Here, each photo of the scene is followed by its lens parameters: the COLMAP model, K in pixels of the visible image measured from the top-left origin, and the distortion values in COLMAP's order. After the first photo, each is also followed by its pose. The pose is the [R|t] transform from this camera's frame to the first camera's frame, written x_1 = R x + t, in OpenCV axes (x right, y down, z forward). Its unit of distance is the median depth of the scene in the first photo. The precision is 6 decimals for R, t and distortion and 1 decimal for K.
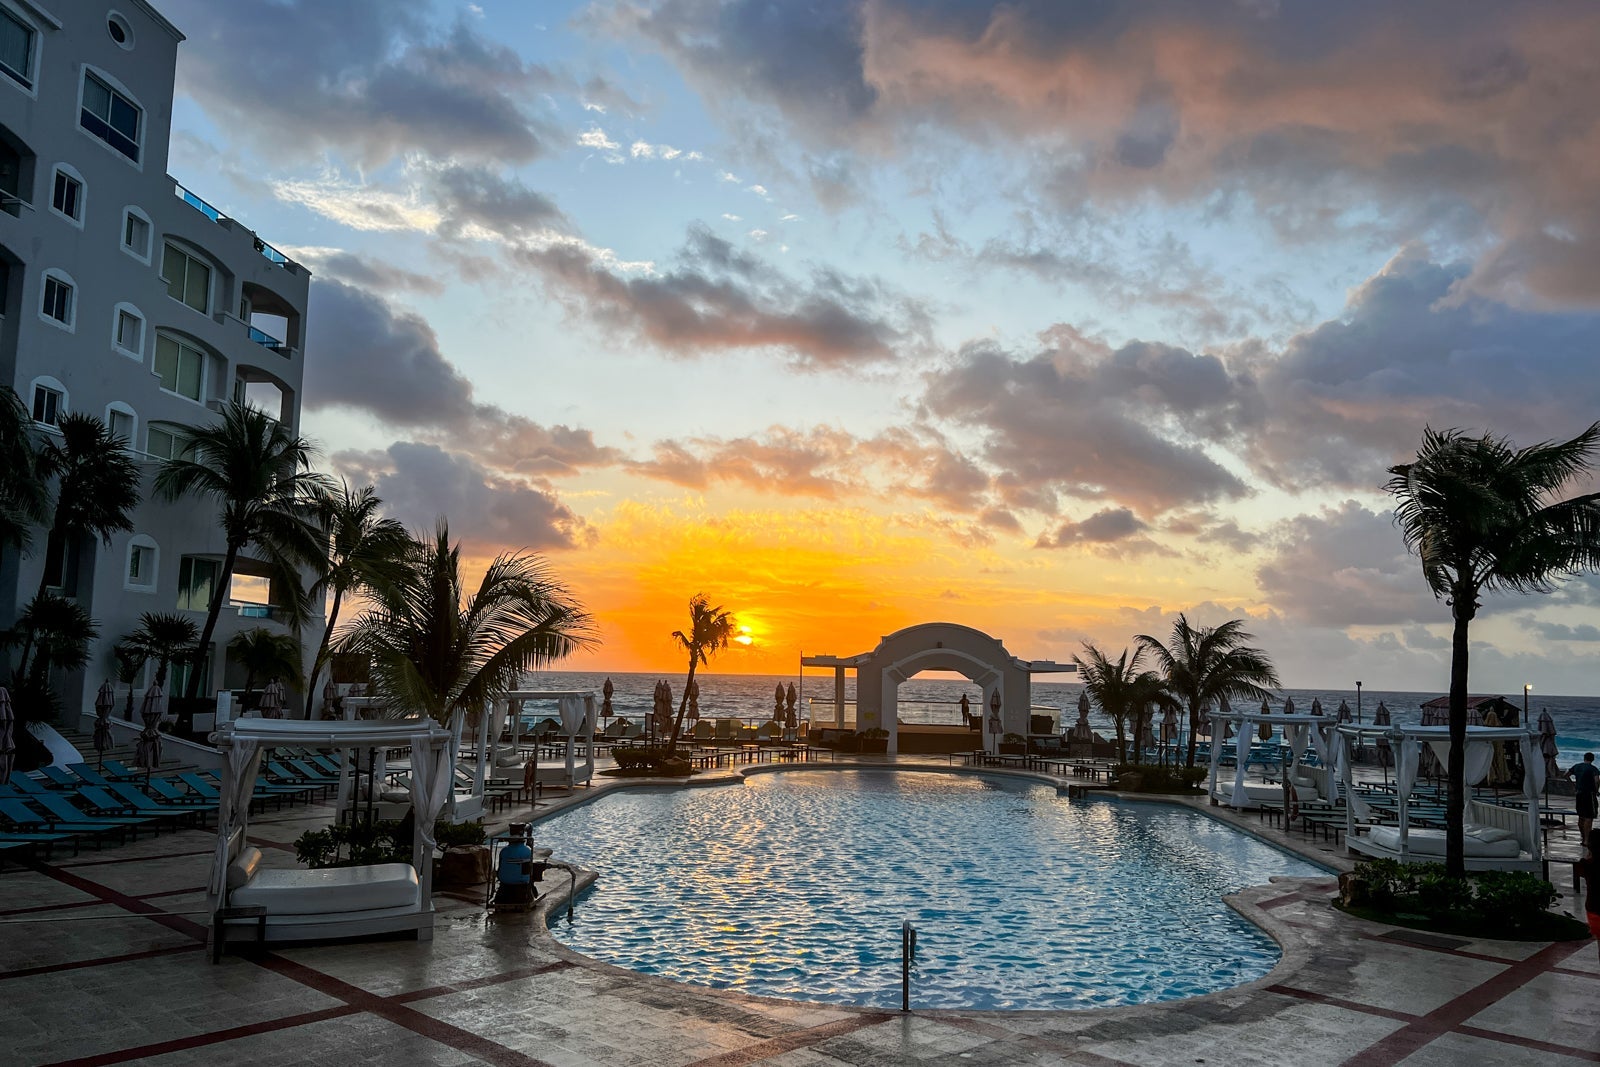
lens RADIAL K [[1210.1, 0, 800.0], [0, 1210.1, 533.5], [0, 0, 1]] dist [-0.000191, 0.000372]
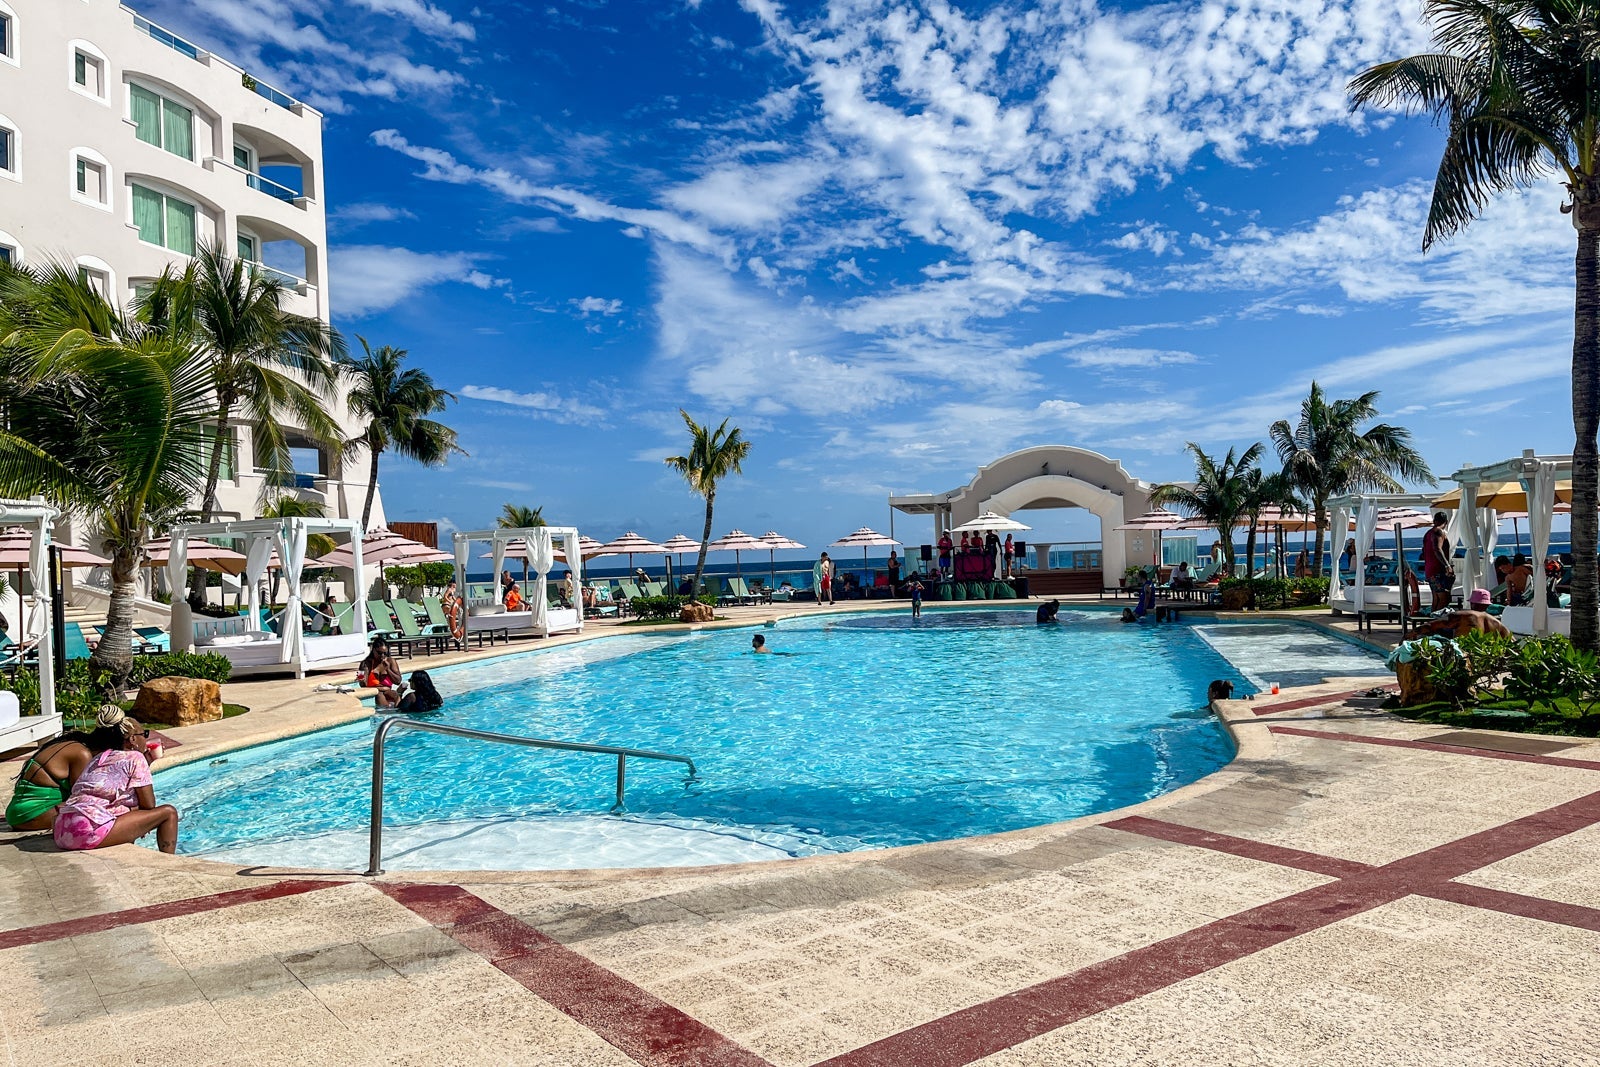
lens RADIAL K [[1210.1, 0, 800.0], [0, 1210.1, 533.5], [0, 0, 1]] dist [-0.000191, 0.000372]
pose [[0.982513, -0.063619, -0.174987, 0.123545], [0.079732, 0.993044, 0.086642, 0.065293], [0.168258, -0.099079, 0.980751, 0.157607]]
